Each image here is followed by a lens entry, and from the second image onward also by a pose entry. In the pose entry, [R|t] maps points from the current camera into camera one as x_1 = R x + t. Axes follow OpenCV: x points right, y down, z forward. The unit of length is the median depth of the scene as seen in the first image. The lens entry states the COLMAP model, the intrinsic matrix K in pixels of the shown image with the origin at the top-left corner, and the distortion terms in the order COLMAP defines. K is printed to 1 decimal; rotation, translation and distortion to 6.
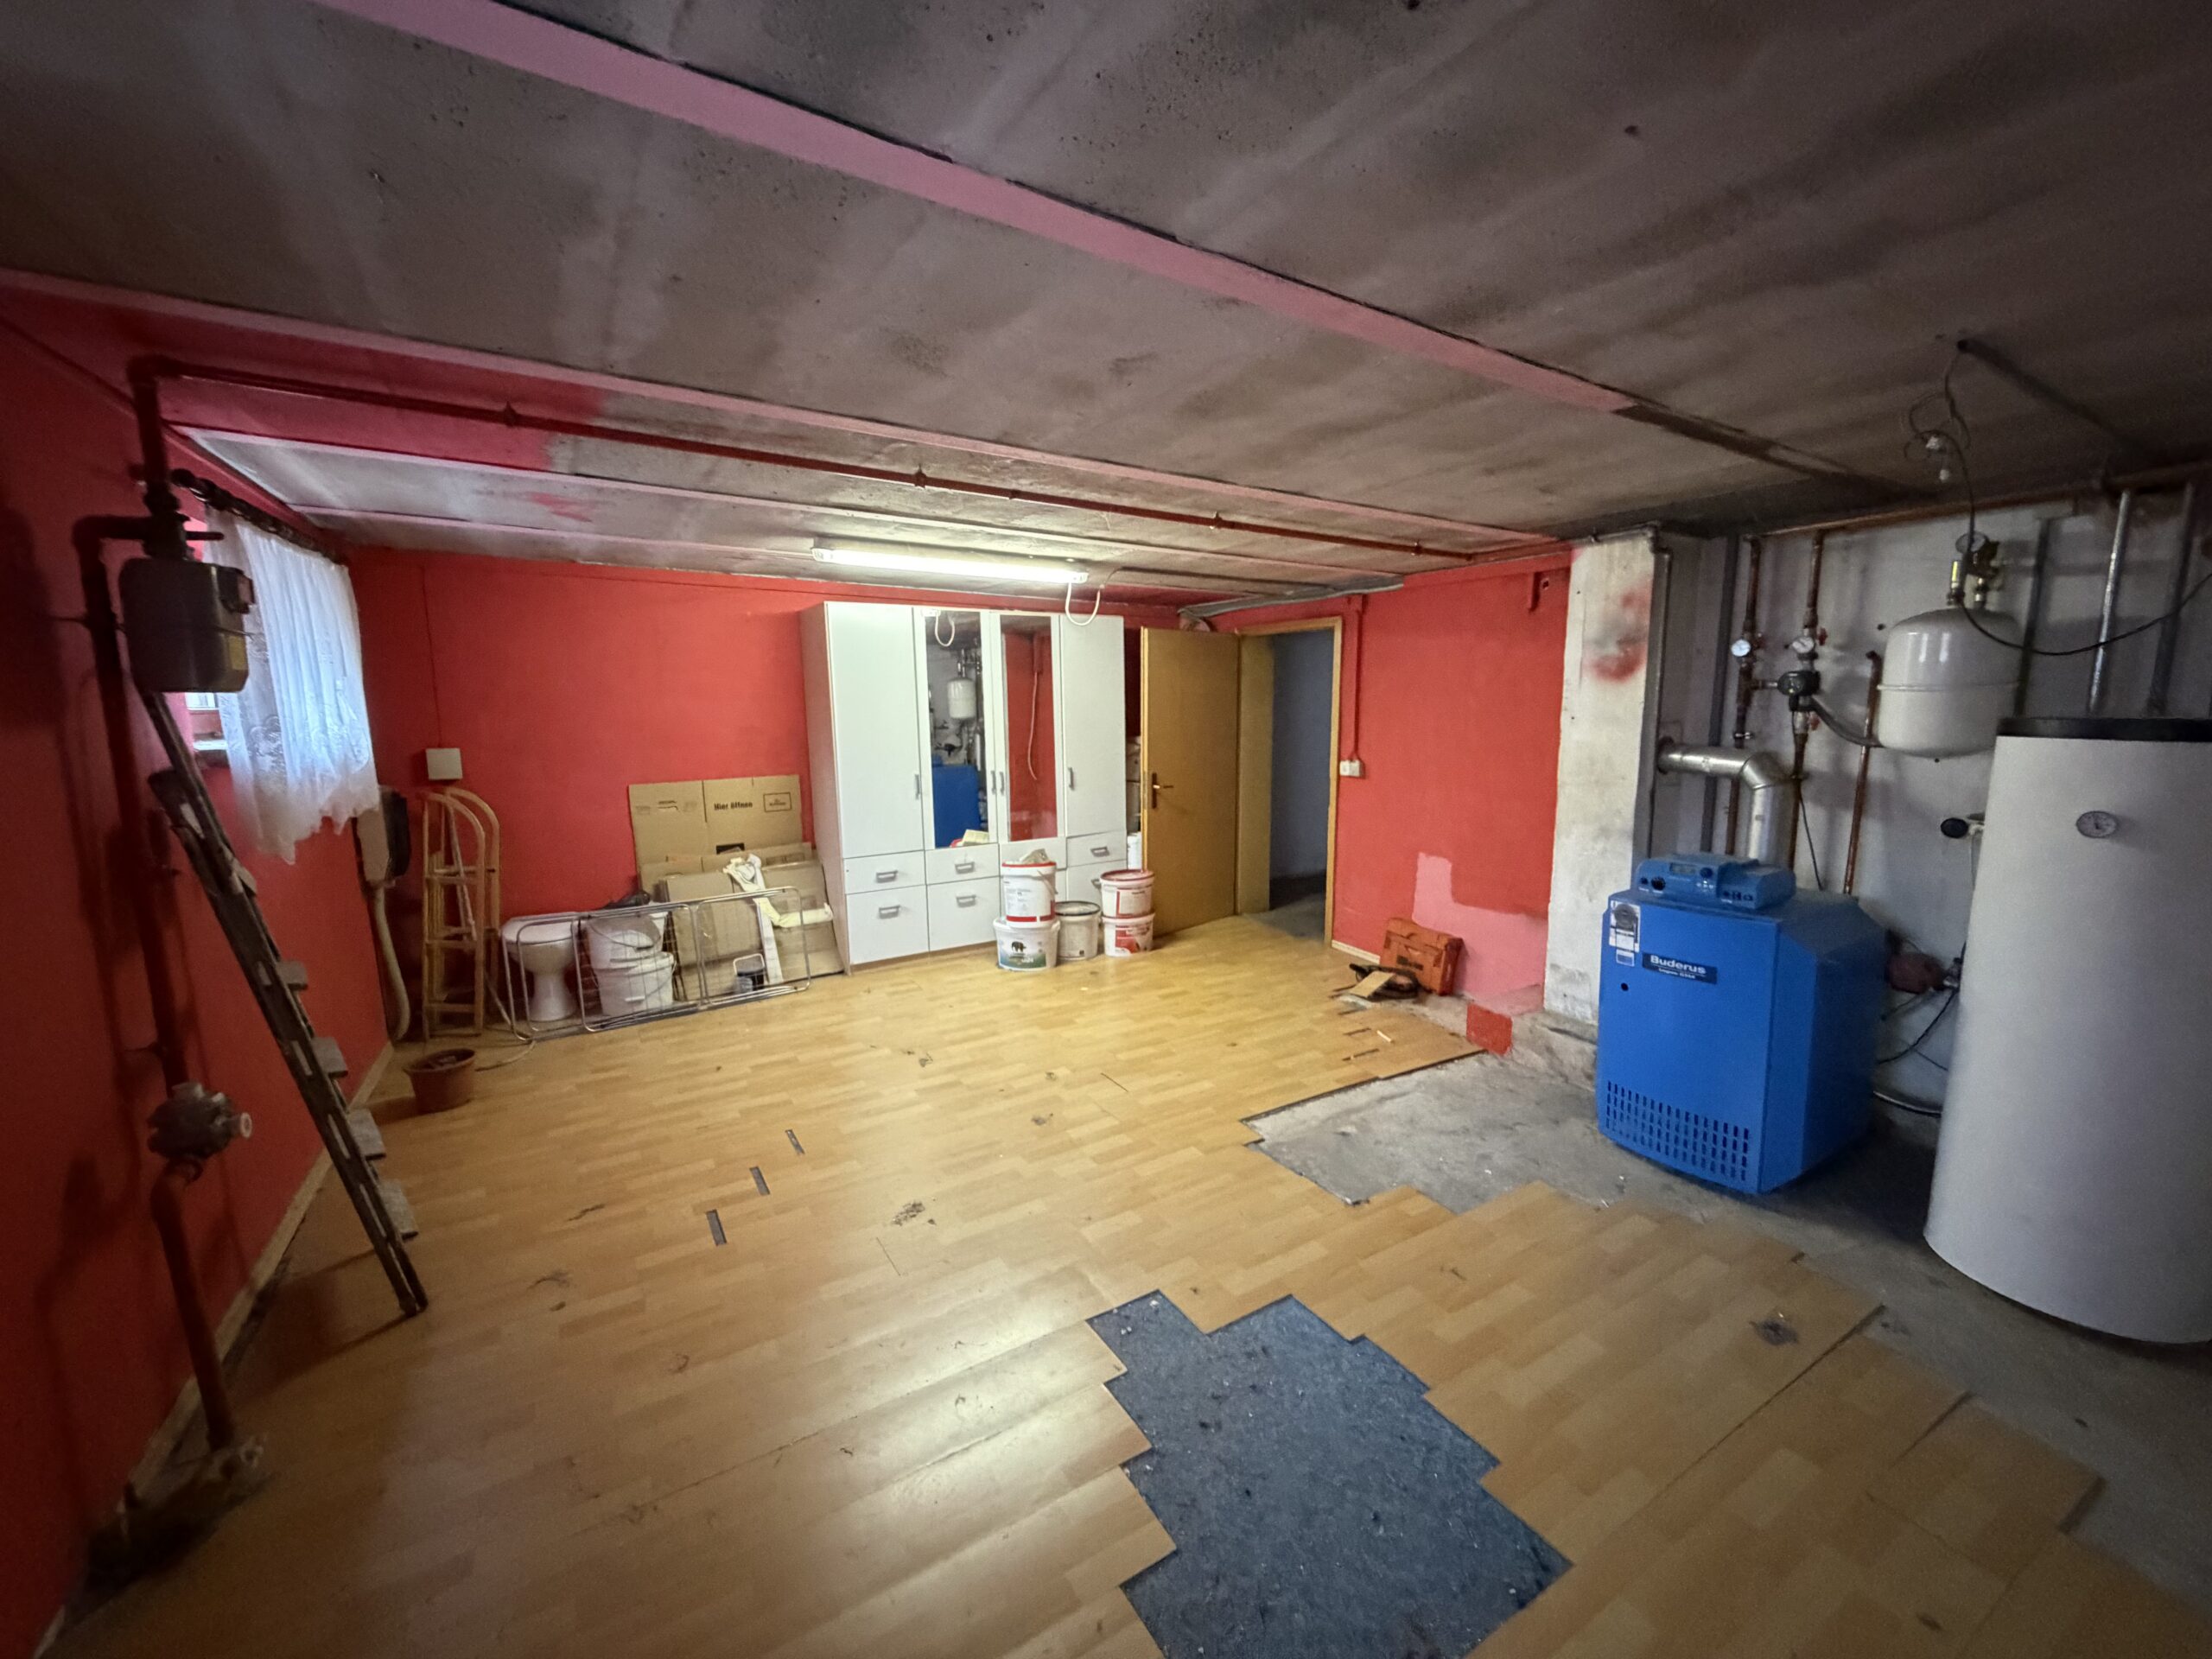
lens RADIAL K [[881.3, 0, 1108.4], [0, 881.3, 830.6], [0, 0, 1]] dist [-0.002432, 0.000988]
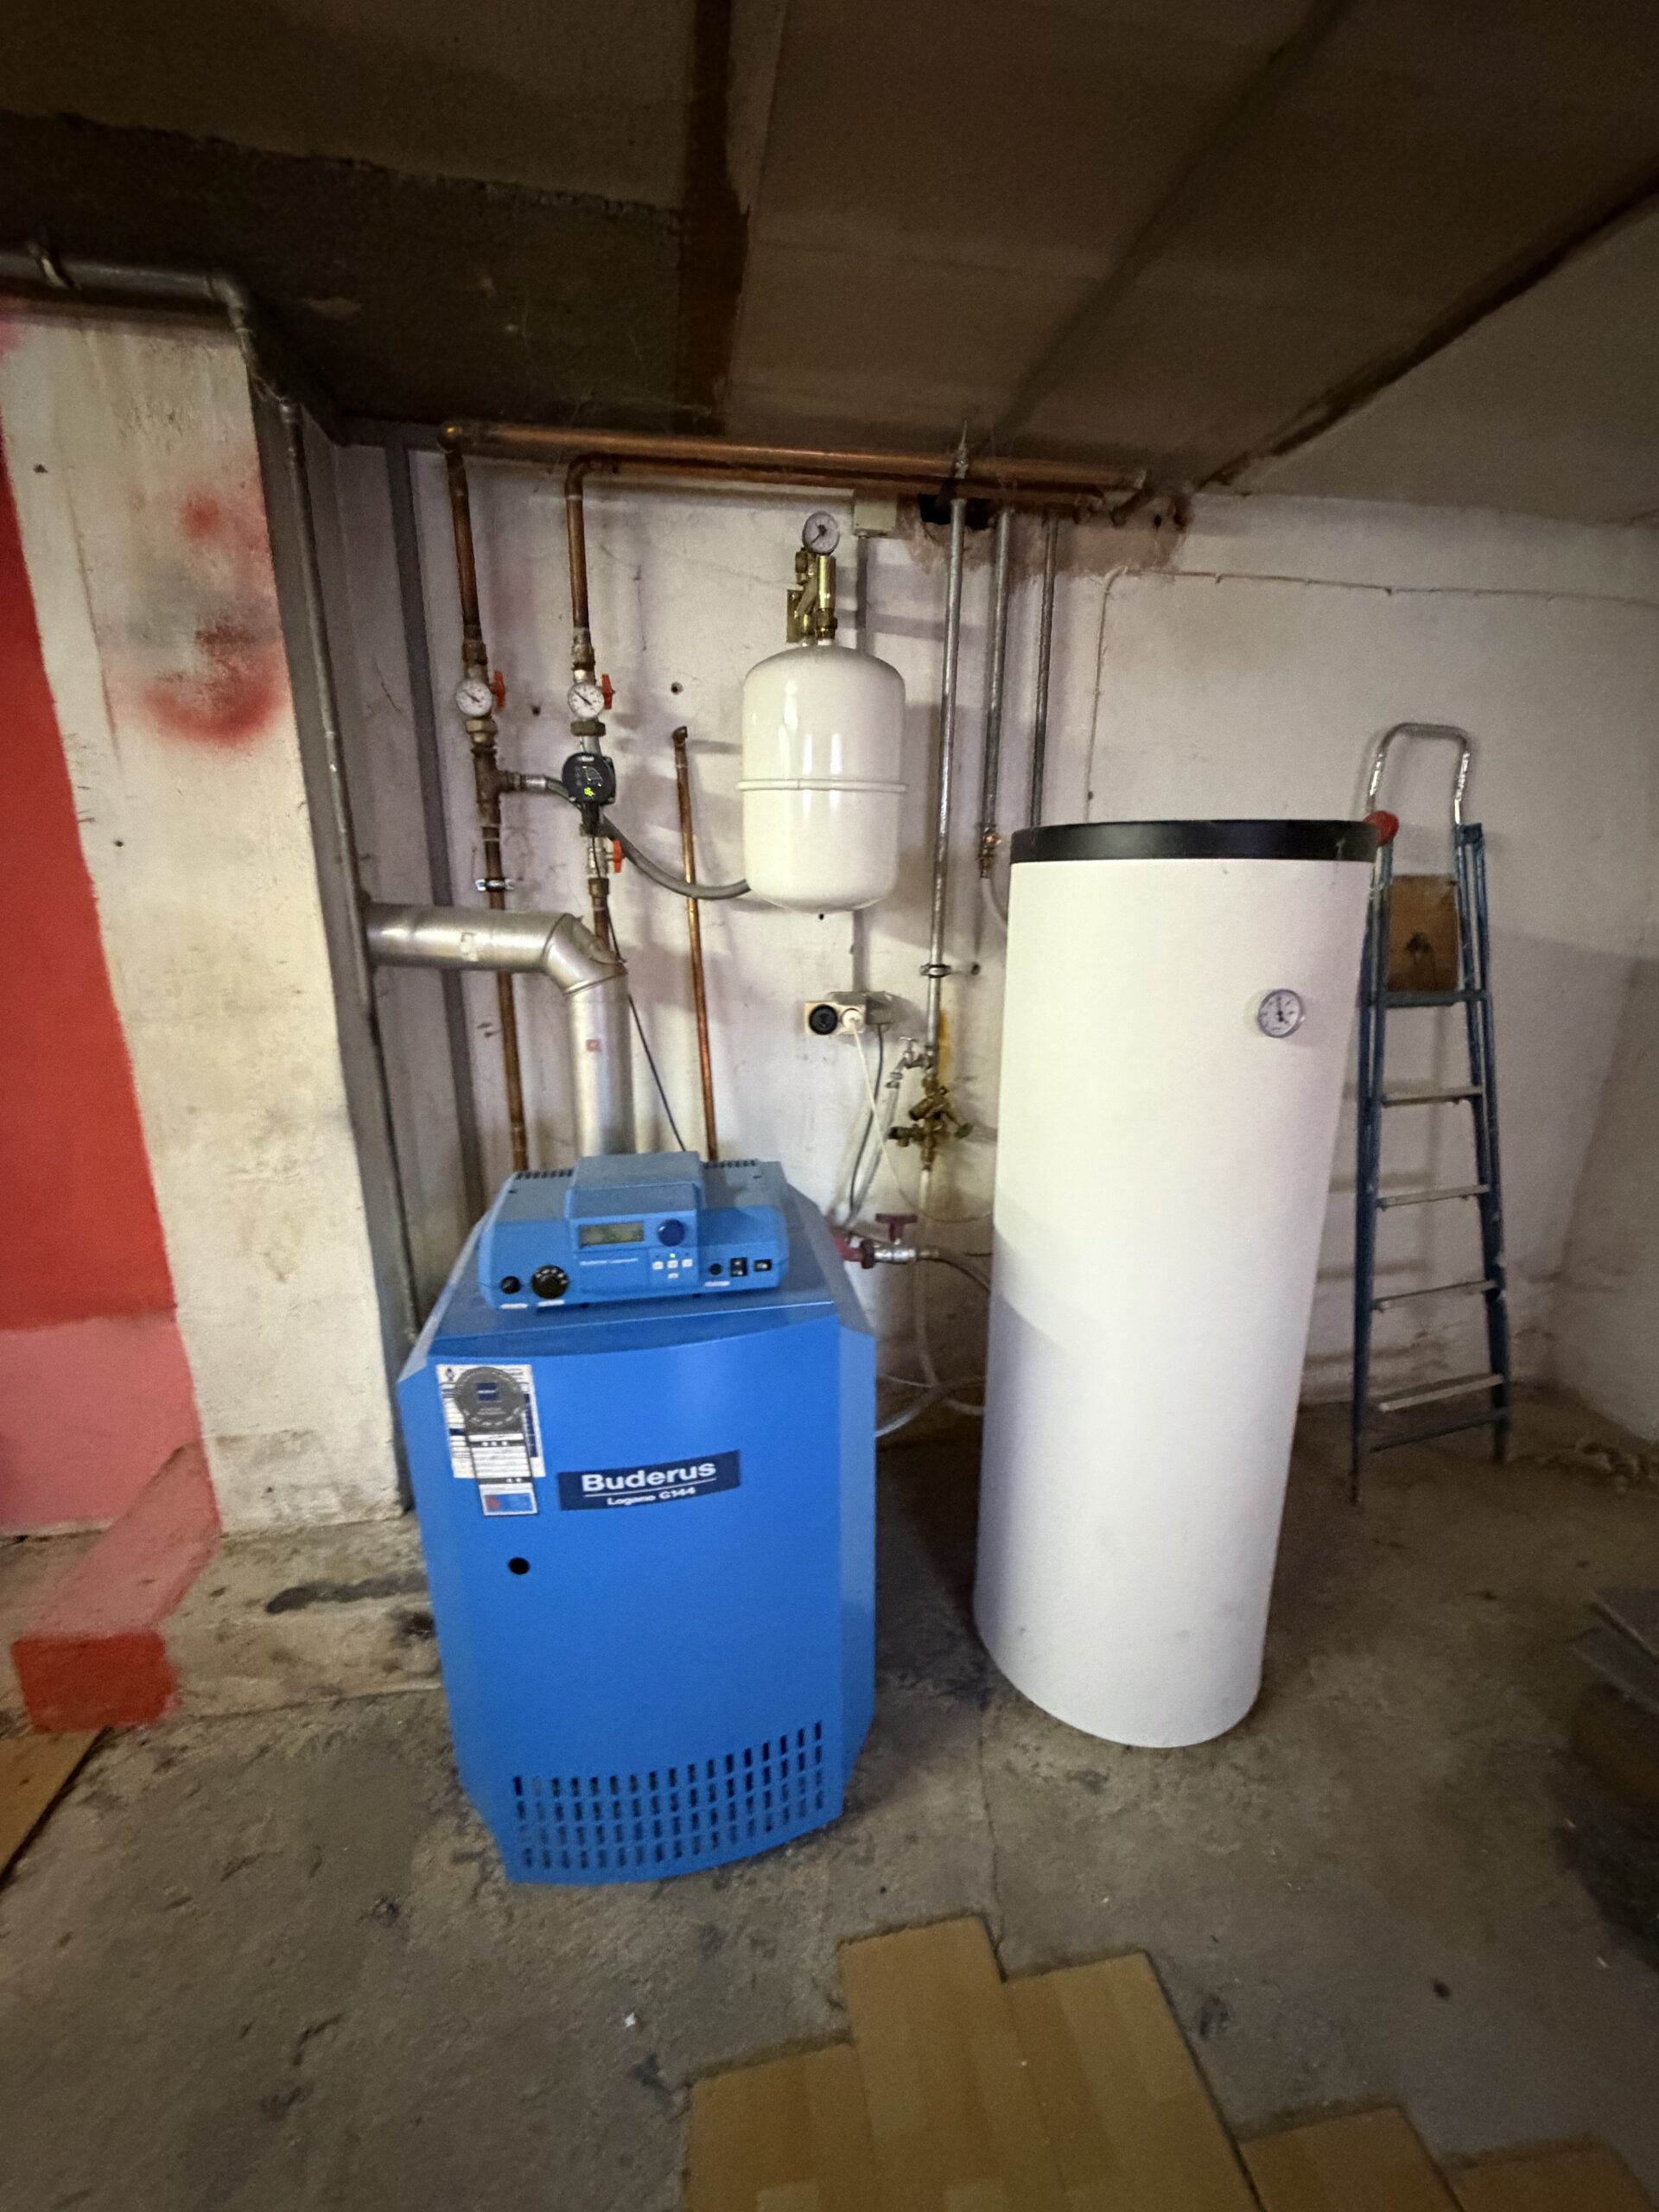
lens RADIAL K [[881.3, 0, 819.3], [0, 881.3, 1103.1], [0, 0, 1]] dist [-0.002432, 0.000988]
pose [[0.366711, -0.224309, 0.902889, 0.306786], [0.127259, 0.973471, 0.190157, -0.059588], [-0.921590, 0.045168, 0.385528, 0.657223]]
